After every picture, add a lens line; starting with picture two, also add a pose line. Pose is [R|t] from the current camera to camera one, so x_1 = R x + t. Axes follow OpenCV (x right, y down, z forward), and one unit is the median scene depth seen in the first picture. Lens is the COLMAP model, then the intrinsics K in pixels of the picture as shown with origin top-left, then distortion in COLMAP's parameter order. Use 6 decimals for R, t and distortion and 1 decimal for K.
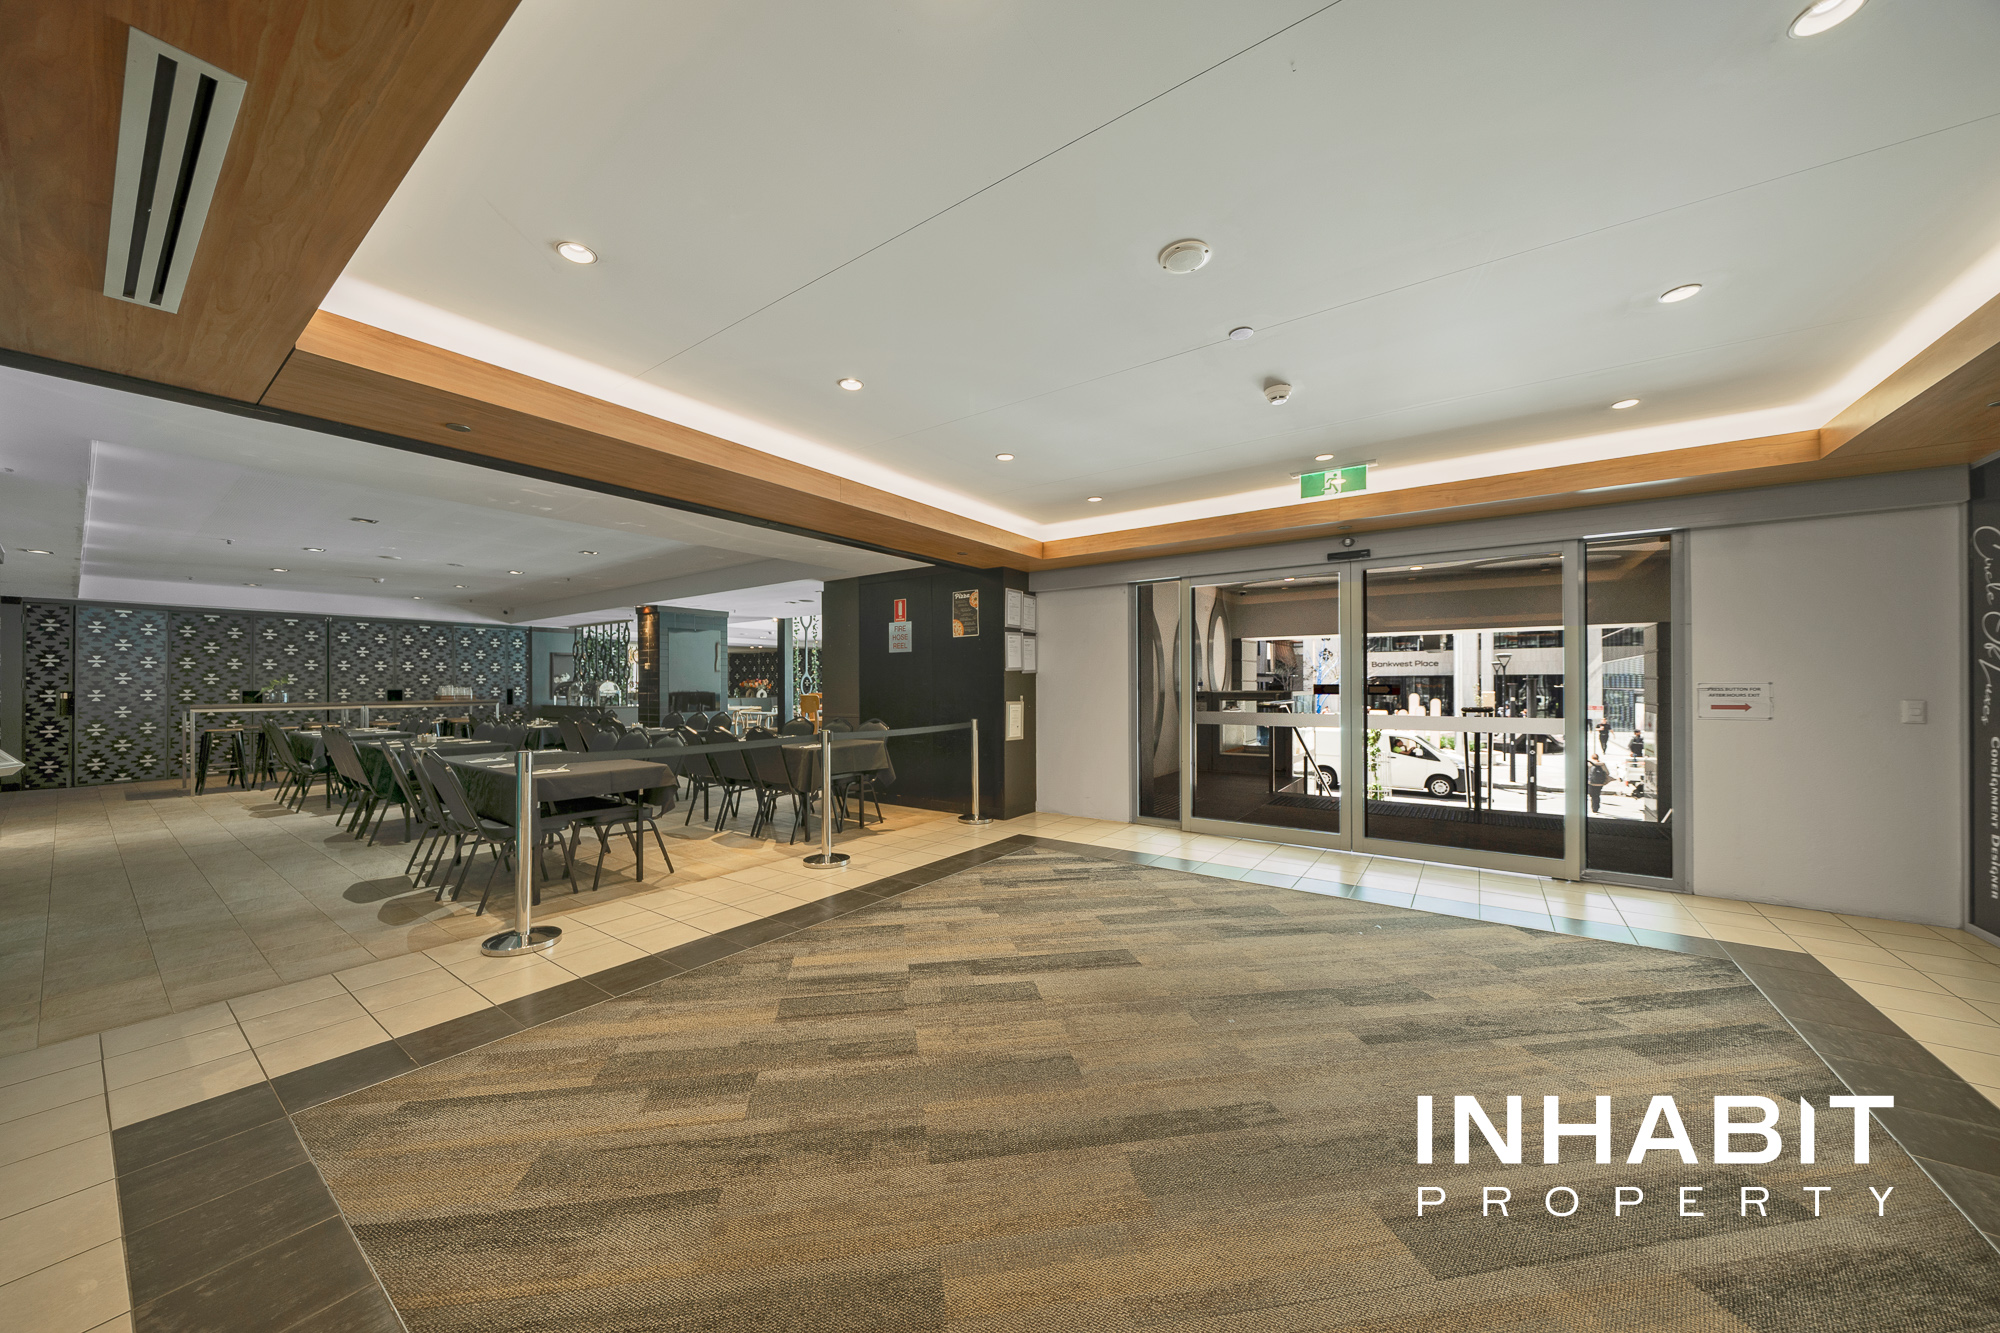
lens RADIAL K [[676.5, 0, 997.4], [0, 676.5, 677.2], [0, 0, 1]] dist [-0.008207, -0.000137]
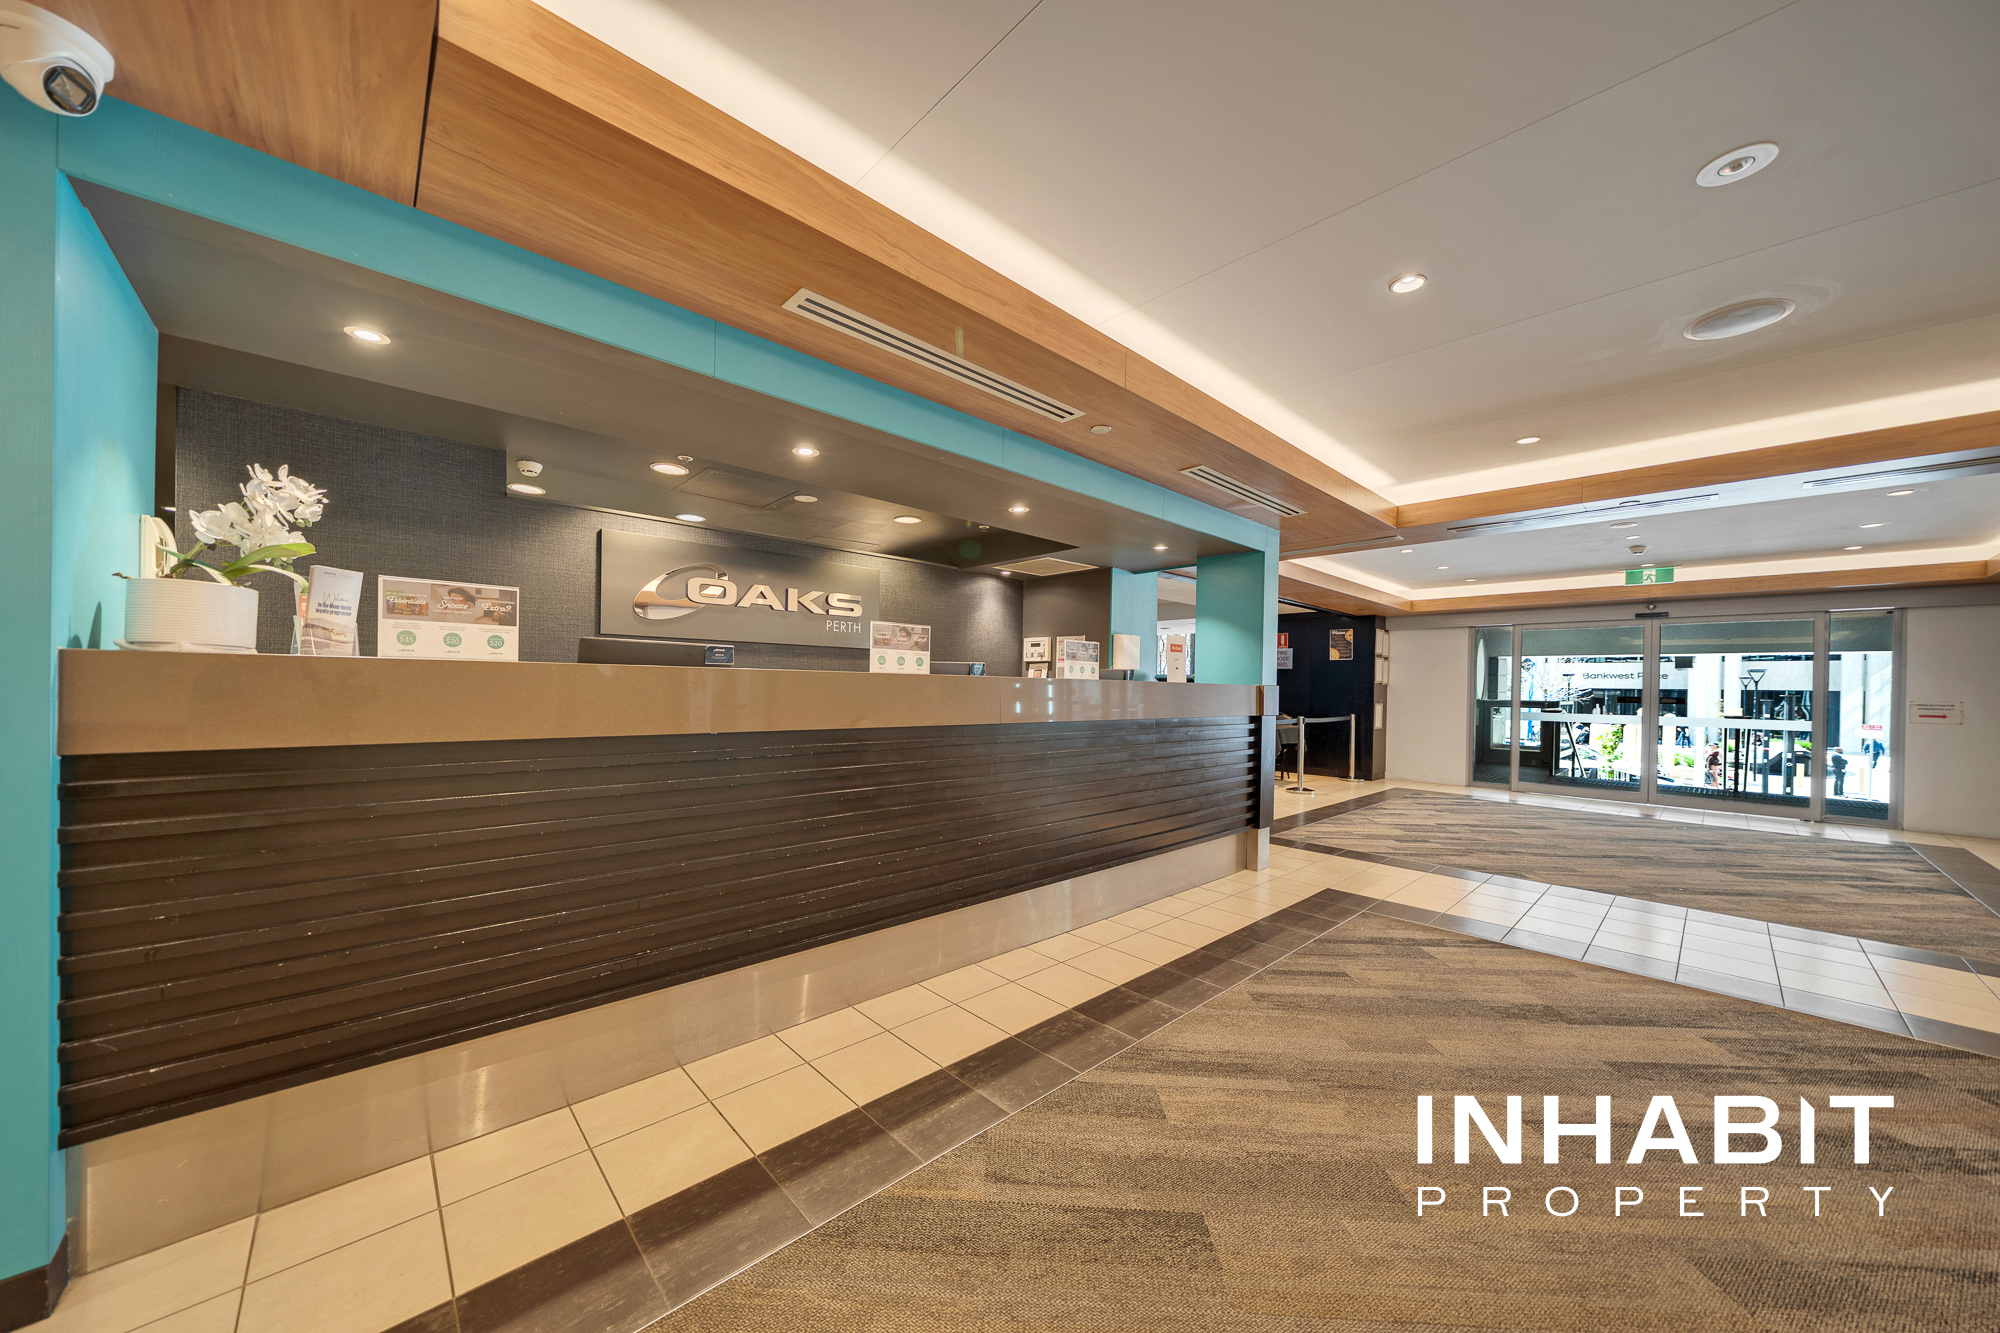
lens RADIAL K [[676.5, 0, 994.0], [0, 676.5, 687.2], [0, 0, 1]] dist [-0.008207, -0.000137]
pose [[0.979236, 0.020126, -0.201722, -0.778242], [-0.018006, 0.999762, 0.012339, -0.005211], [0.201922, -0.008451, 0.979365, -0.991109]]
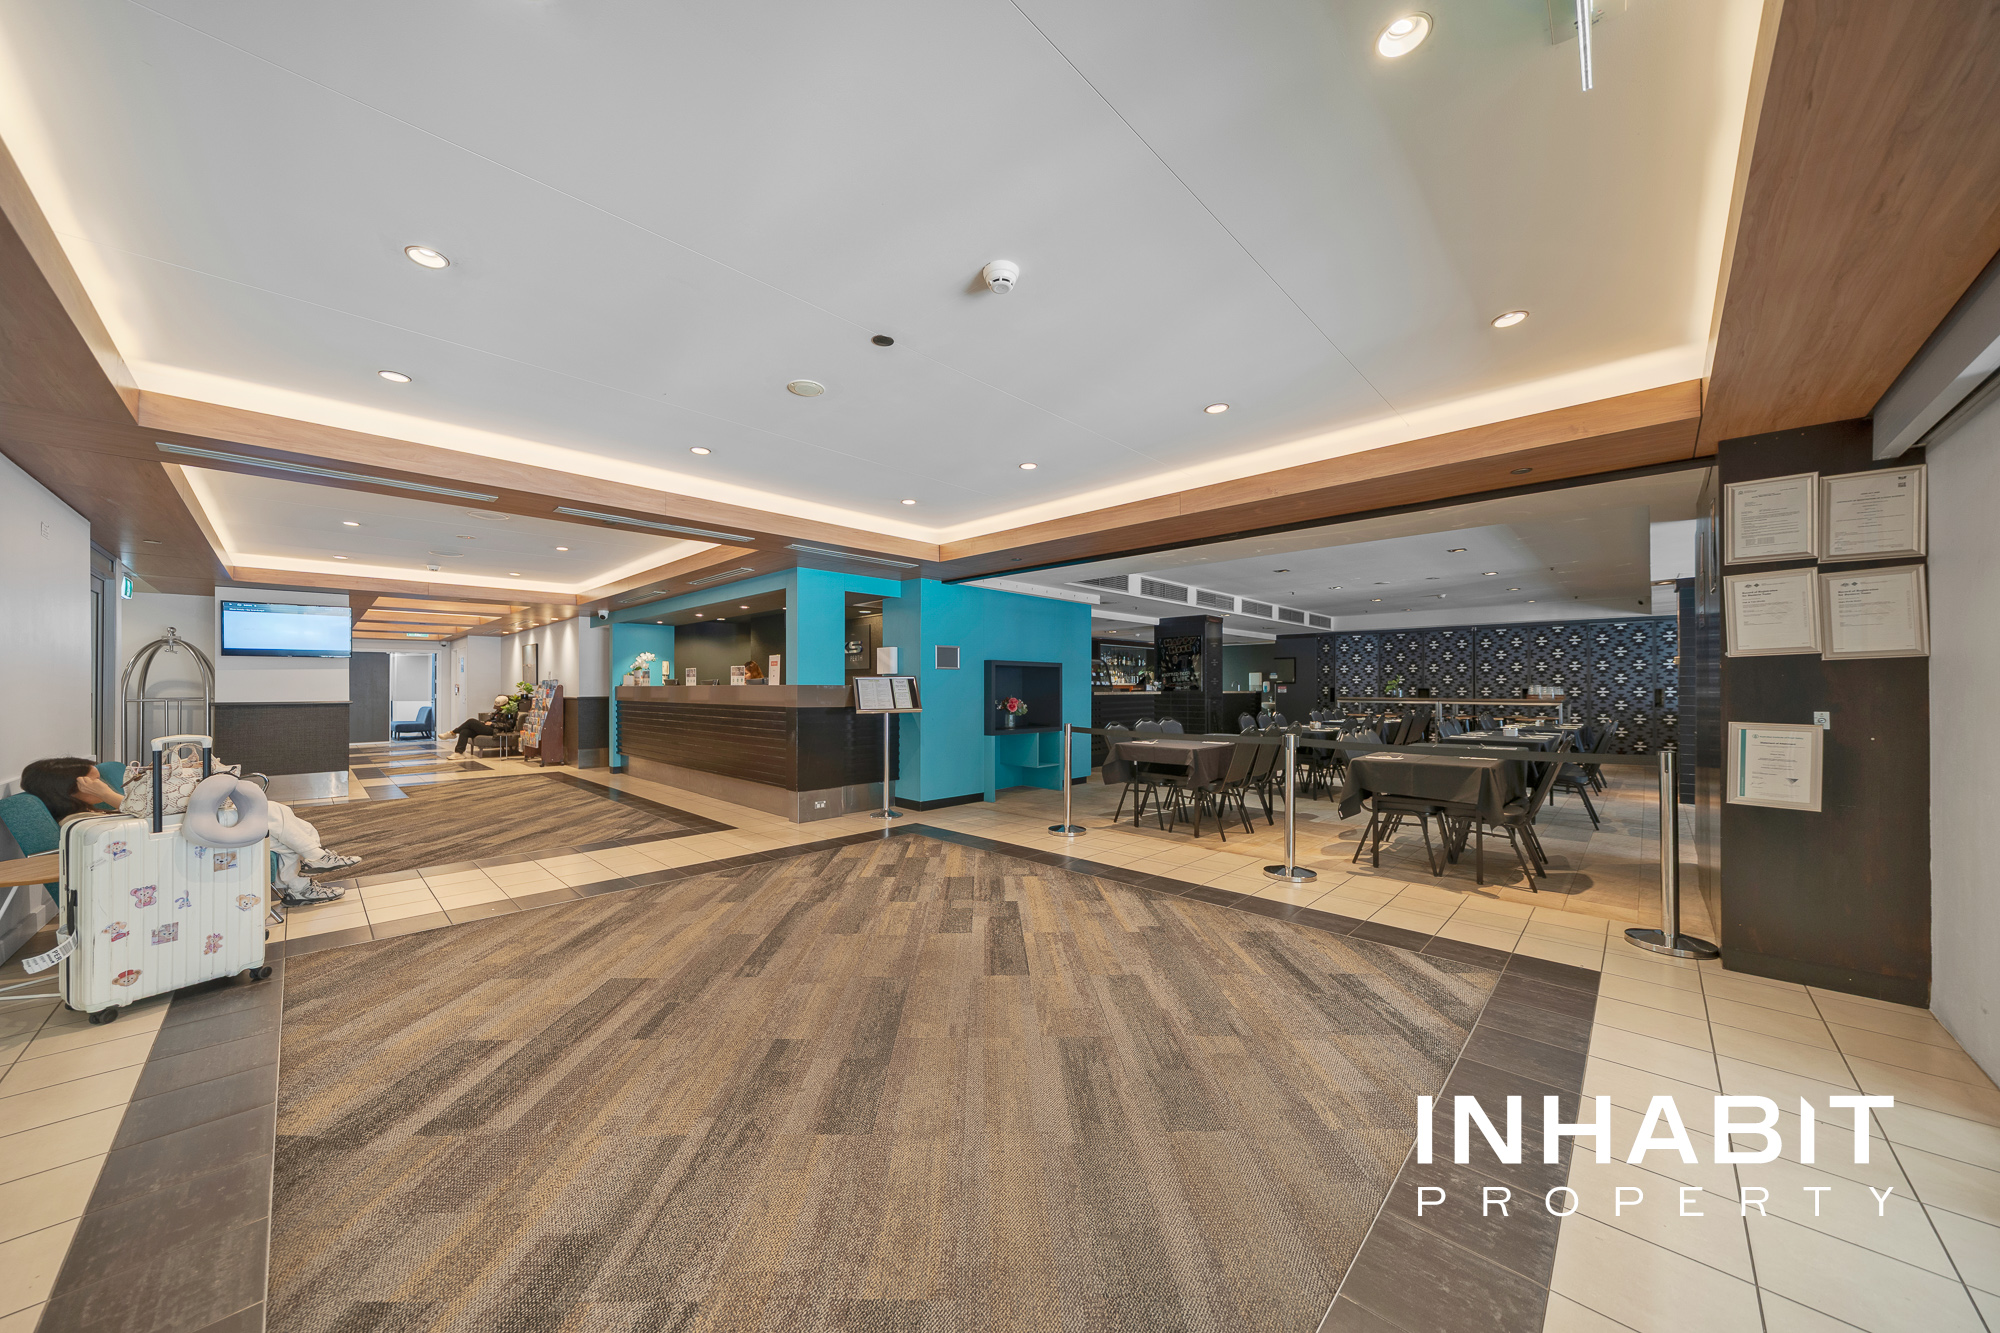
lens RADIAL K [[676.5, 0, 962.0], [0, 676.5, 681.8], [0, 0, 1]] dist [-0.008207, -0.000137]
pose [[-0.171464, -0.002010, -0.985188, 0.830253], [0.009609, 0.999947, -0.003713, 0.007288], [0.985143, -0.010104, -0.171436, 0.803194]]
